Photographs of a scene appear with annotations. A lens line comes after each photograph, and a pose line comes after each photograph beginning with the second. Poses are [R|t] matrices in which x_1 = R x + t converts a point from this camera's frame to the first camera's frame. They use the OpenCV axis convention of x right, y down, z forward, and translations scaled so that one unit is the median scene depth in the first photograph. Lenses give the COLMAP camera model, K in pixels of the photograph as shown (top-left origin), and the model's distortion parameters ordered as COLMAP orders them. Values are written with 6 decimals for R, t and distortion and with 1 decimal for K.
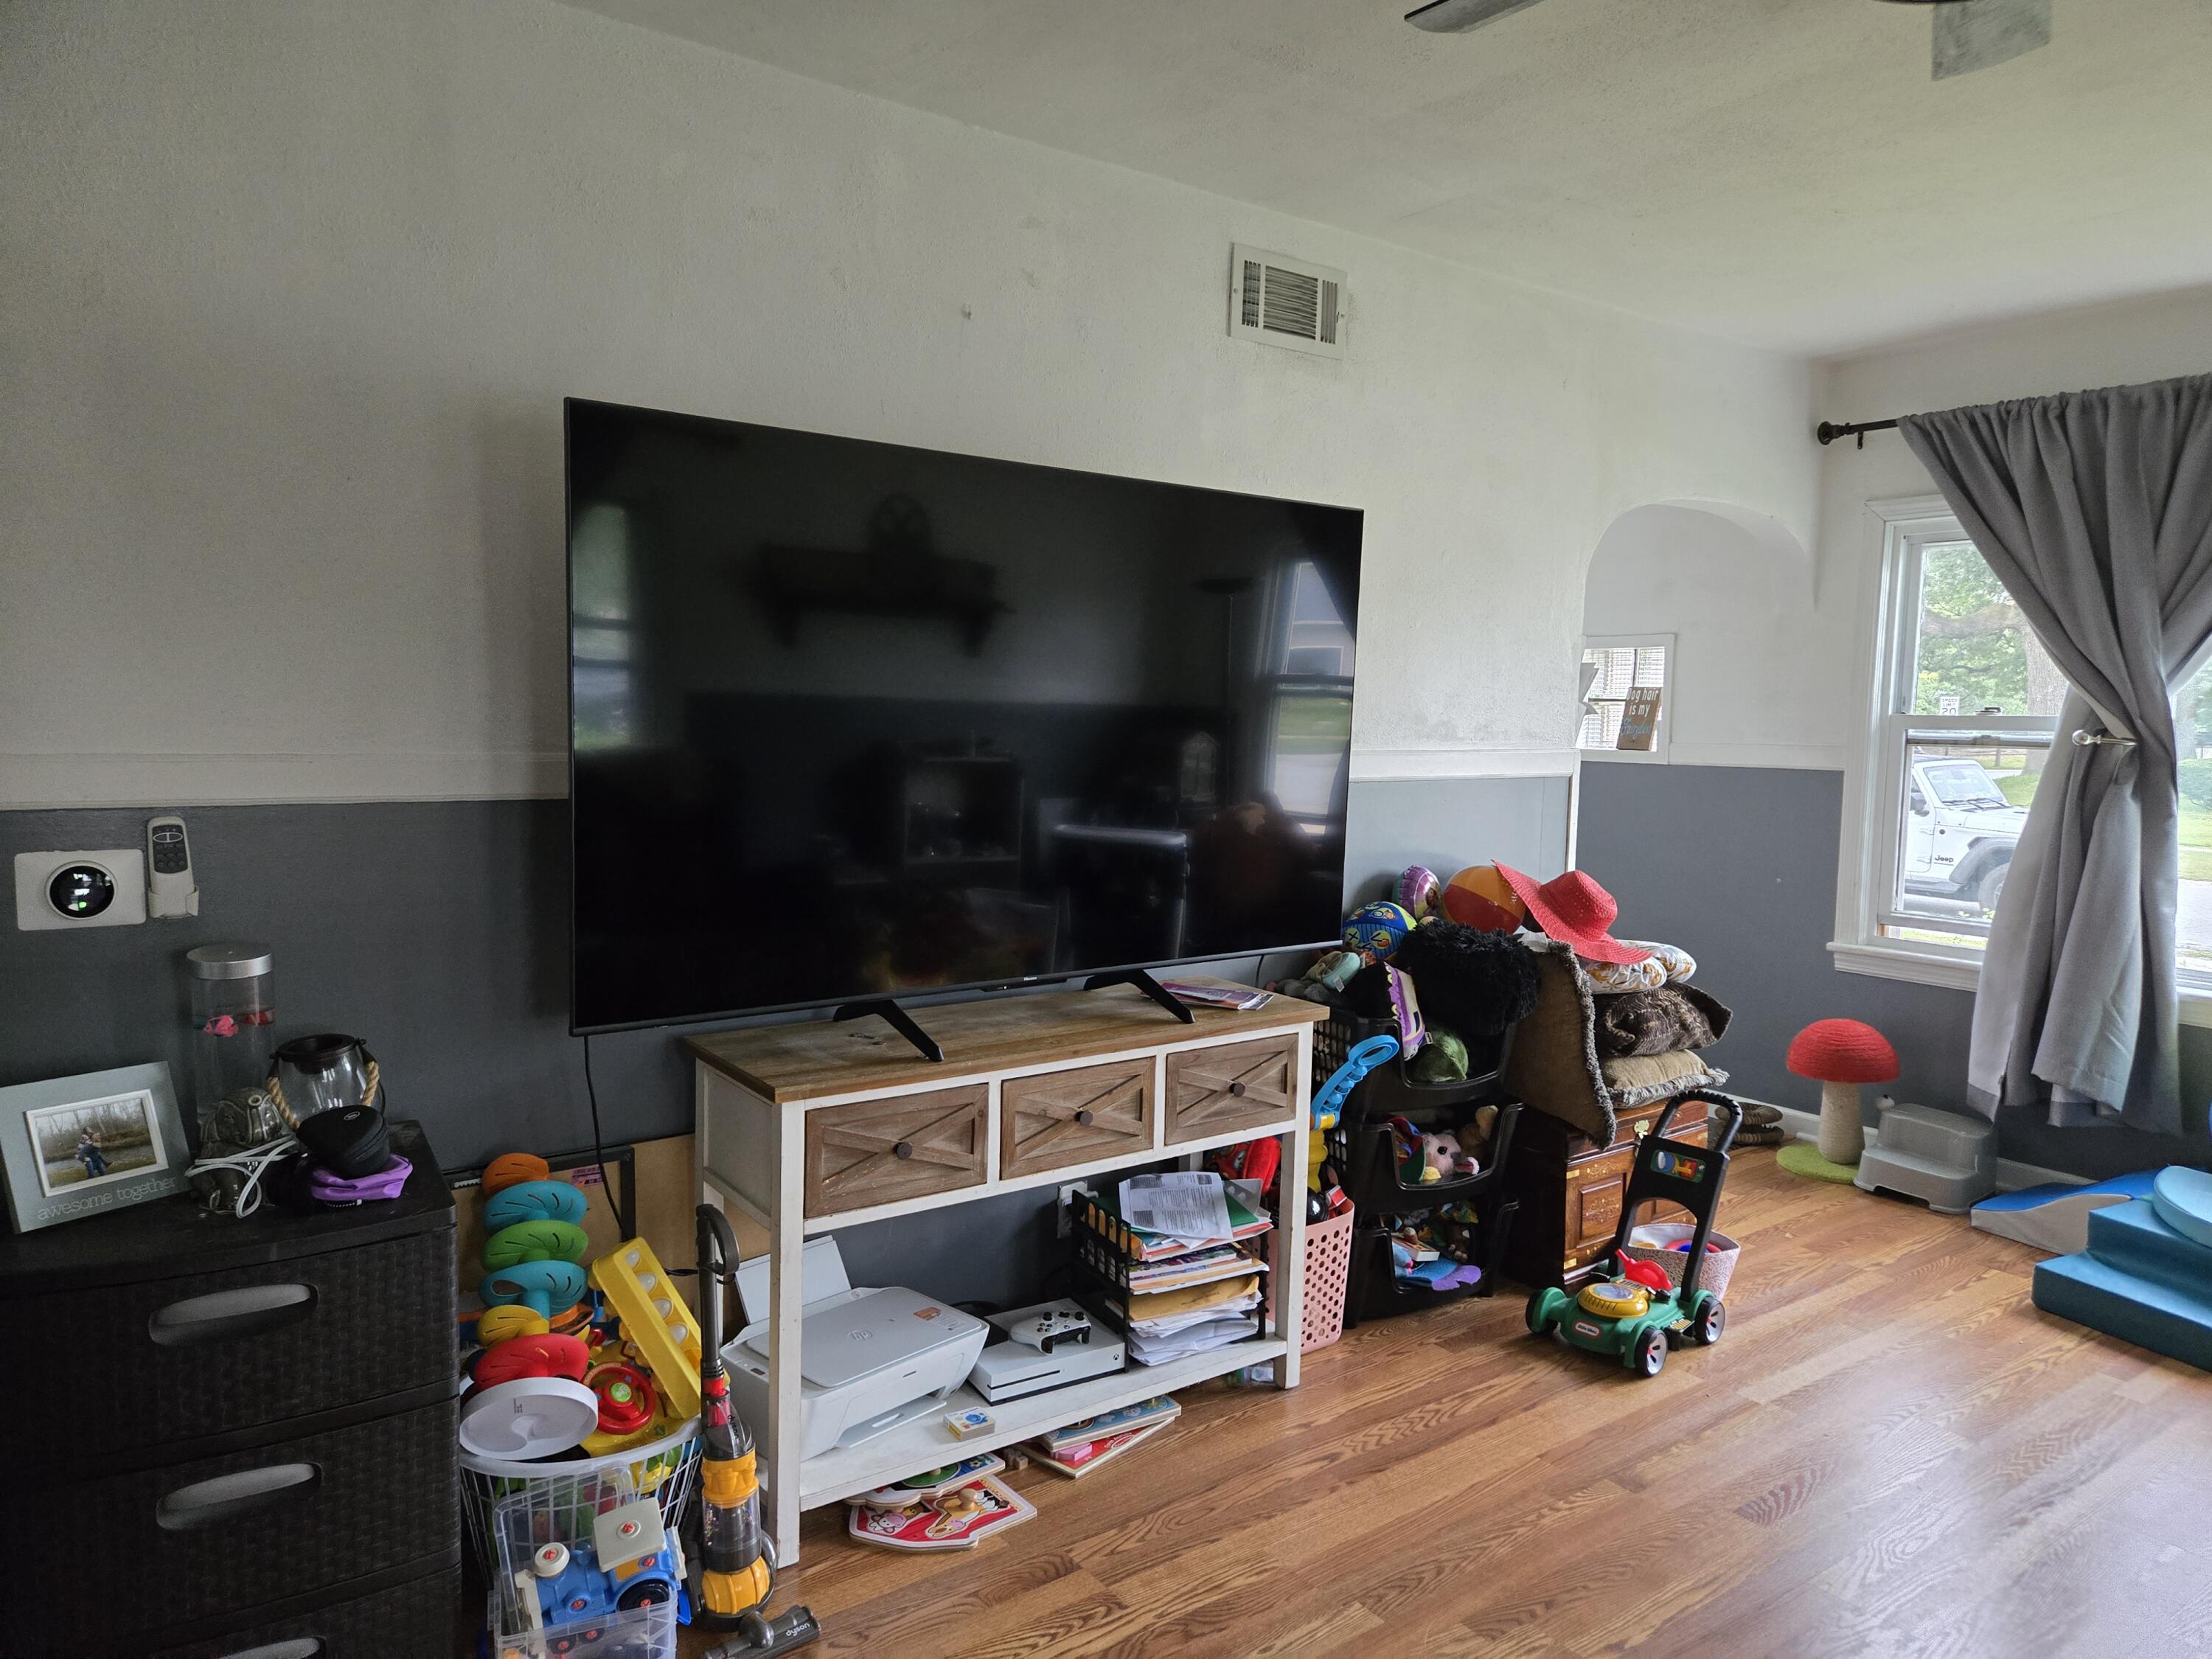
lens RADIAL K [[1447.0, 0, 1106.0], [0, 1447.0, 829.5], [0, 0, 1]] dist [0.002411, 0.001170]
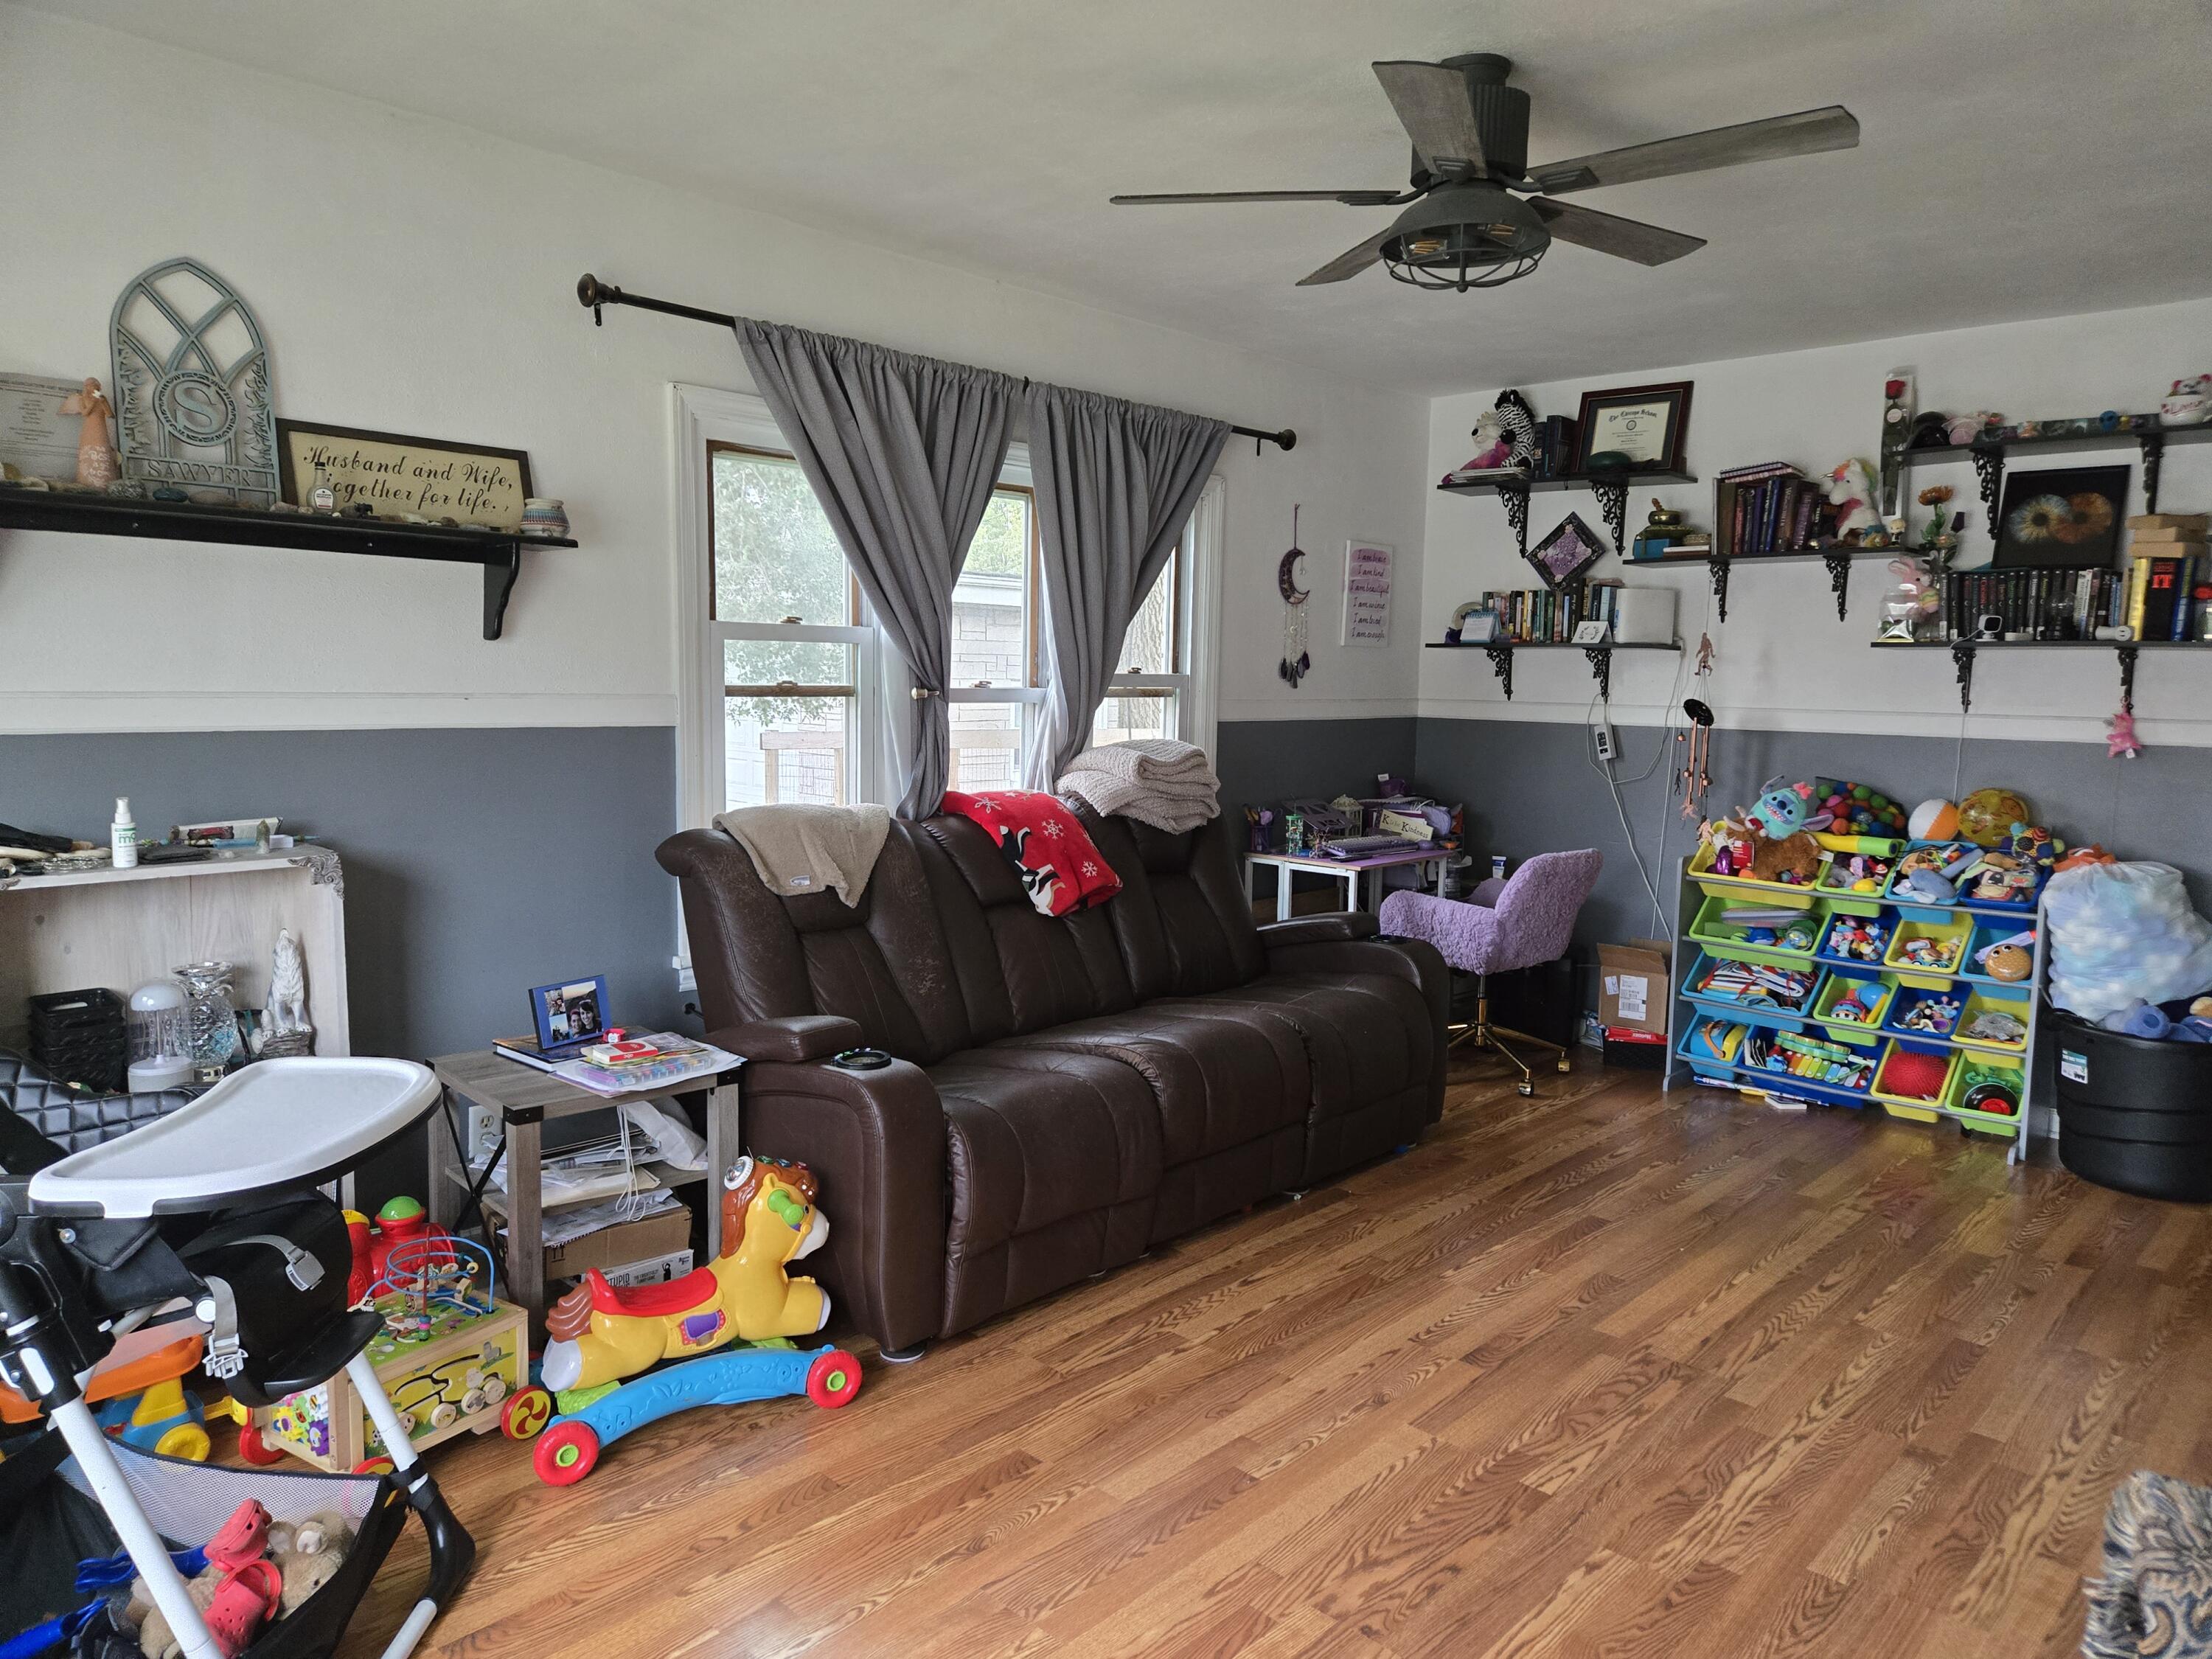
lens RADIAL K [[1476.4, 0, 1110.1], [0, 1476.4, 855.4], [0, 0, 1]] dist [-0.004308, -0.002900]
pose [[-0.982671, -0.009920, -0.185092, 0.455000], [-0.047893, 0.978246, 0.201842, -0.069074], [0.179063, 0.207209, -0.961770, 0.941796]]
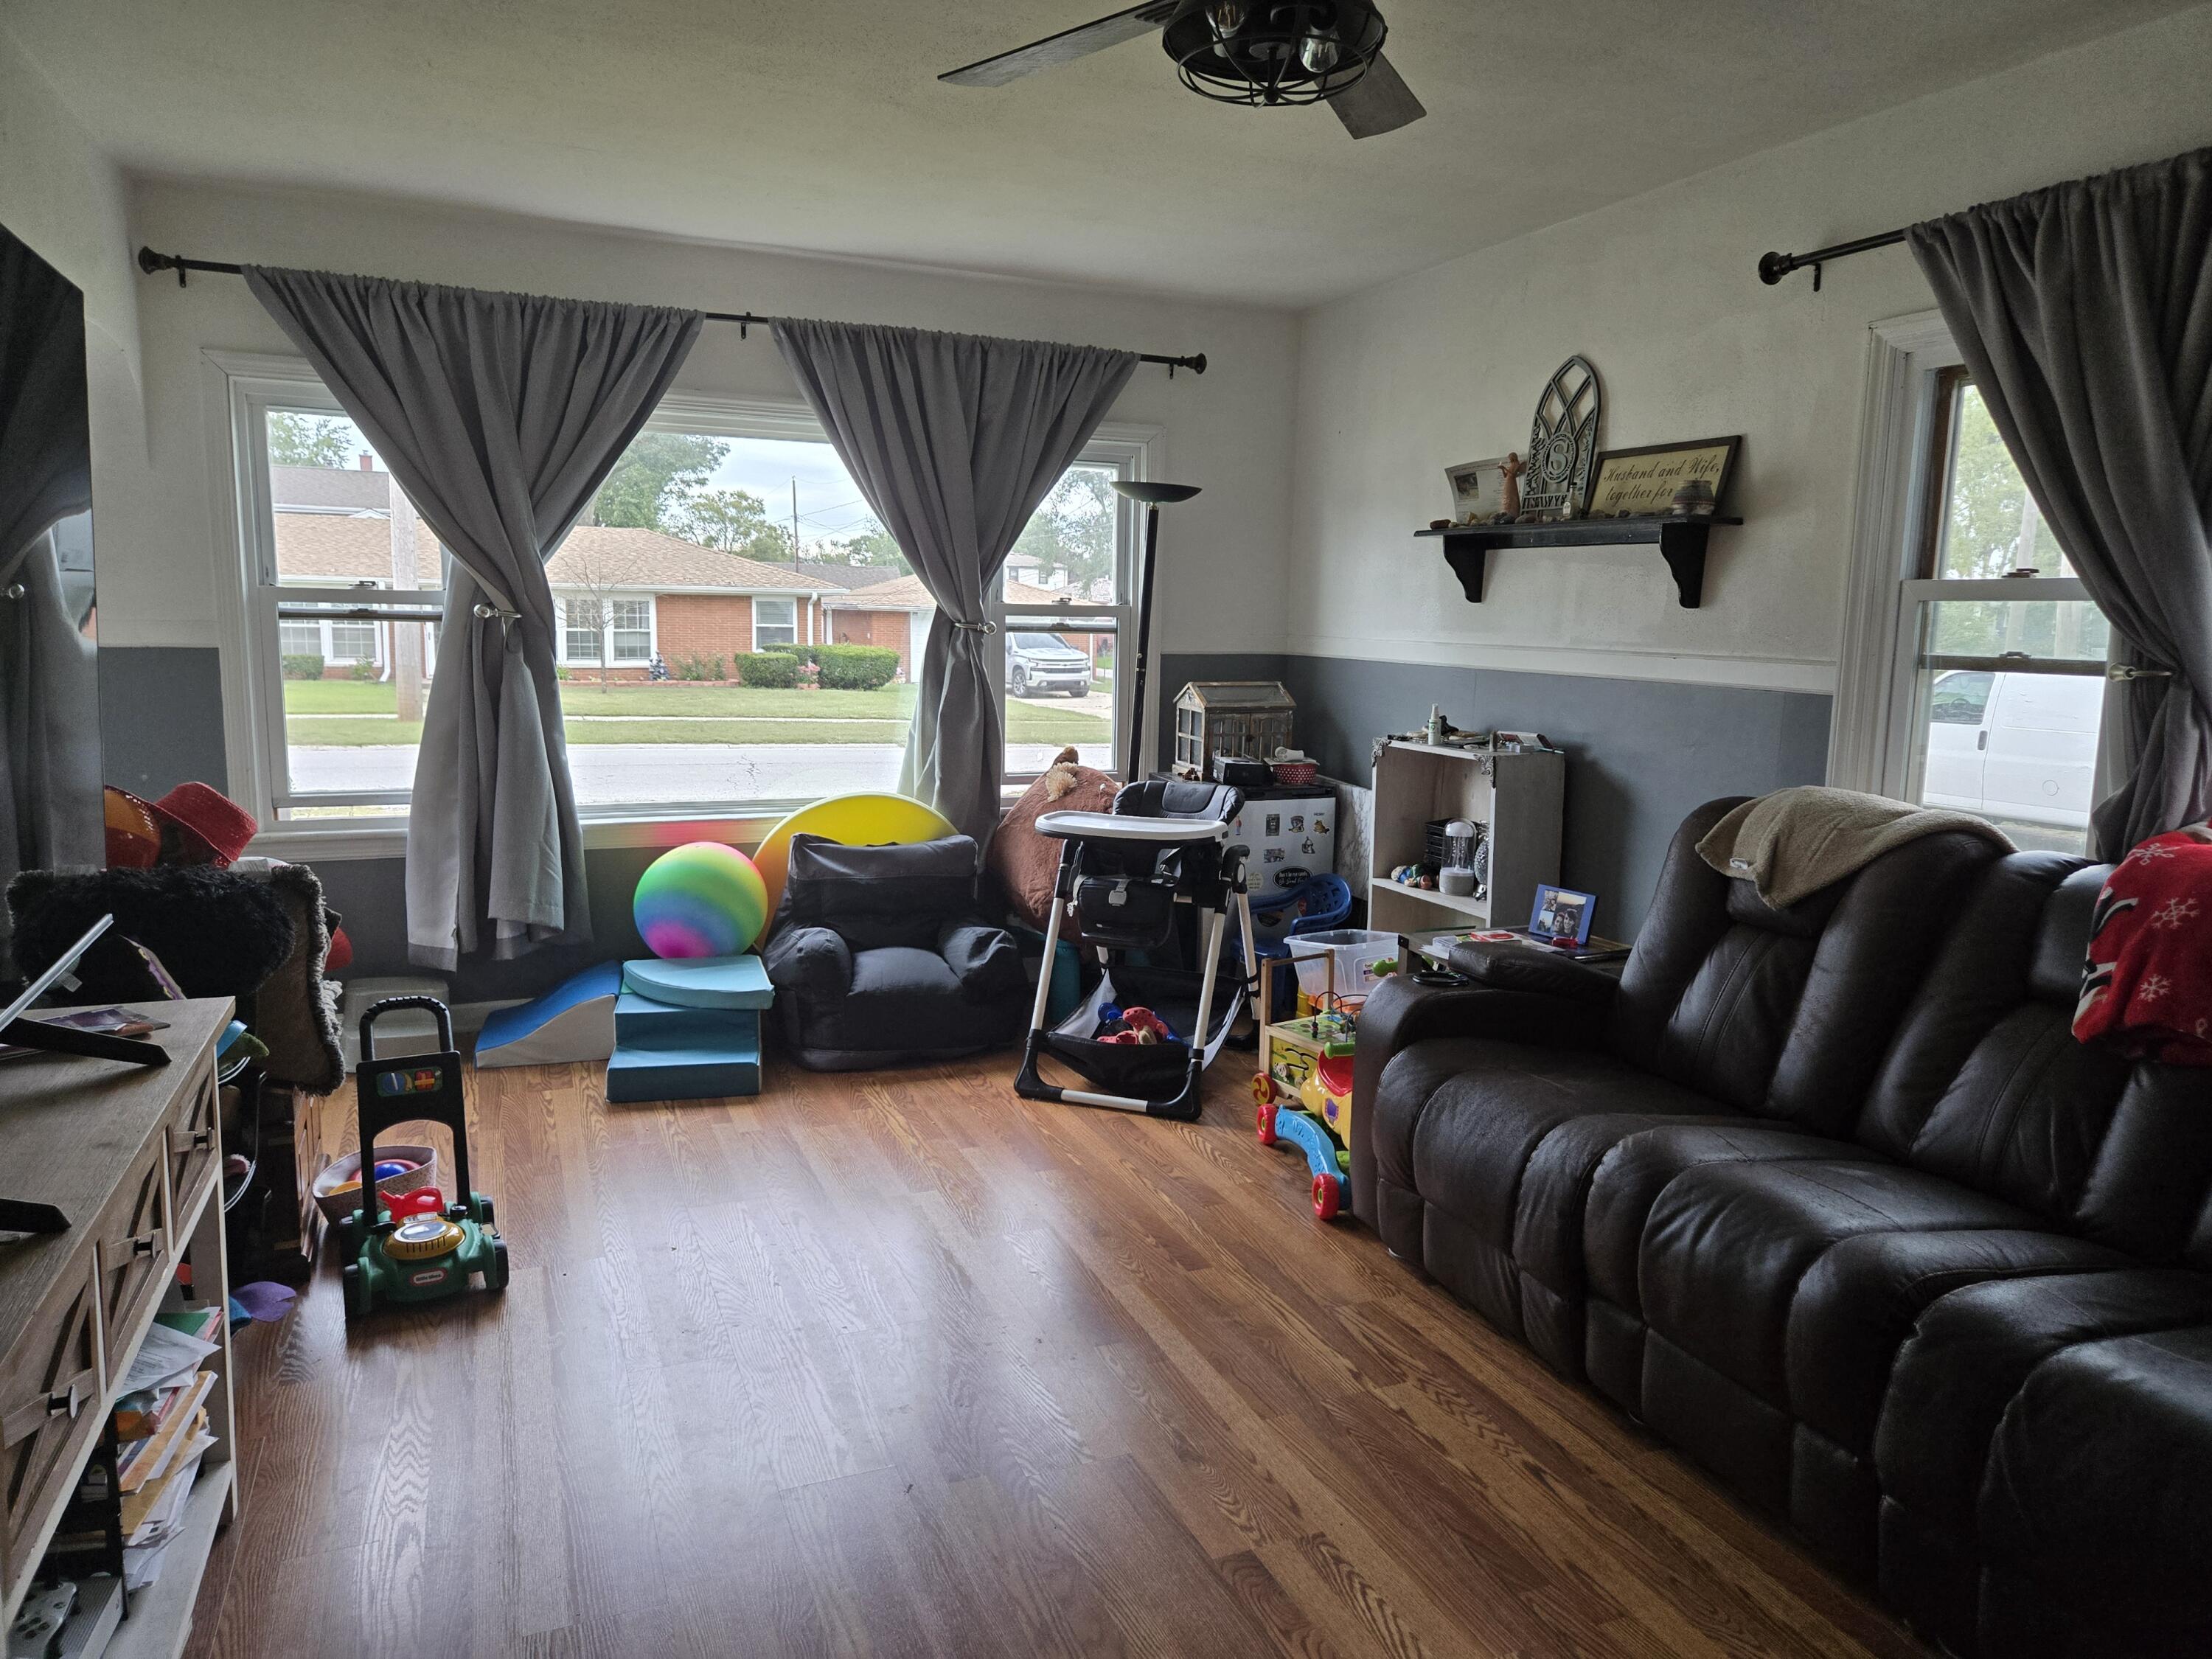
lens RADIAL K [[1447.0, 0, 1106.0], [0, 1447.0, 829.5], [0, 0, 1]] dist [0.002411, 0.001170]
pose [[0.237682, -0.156248, 0.958694, -0.293838], [0.065570, 0.987307, 0.144655, -0.026603], [-0.969127, 0.028480, 0.244911, 0.267500]]
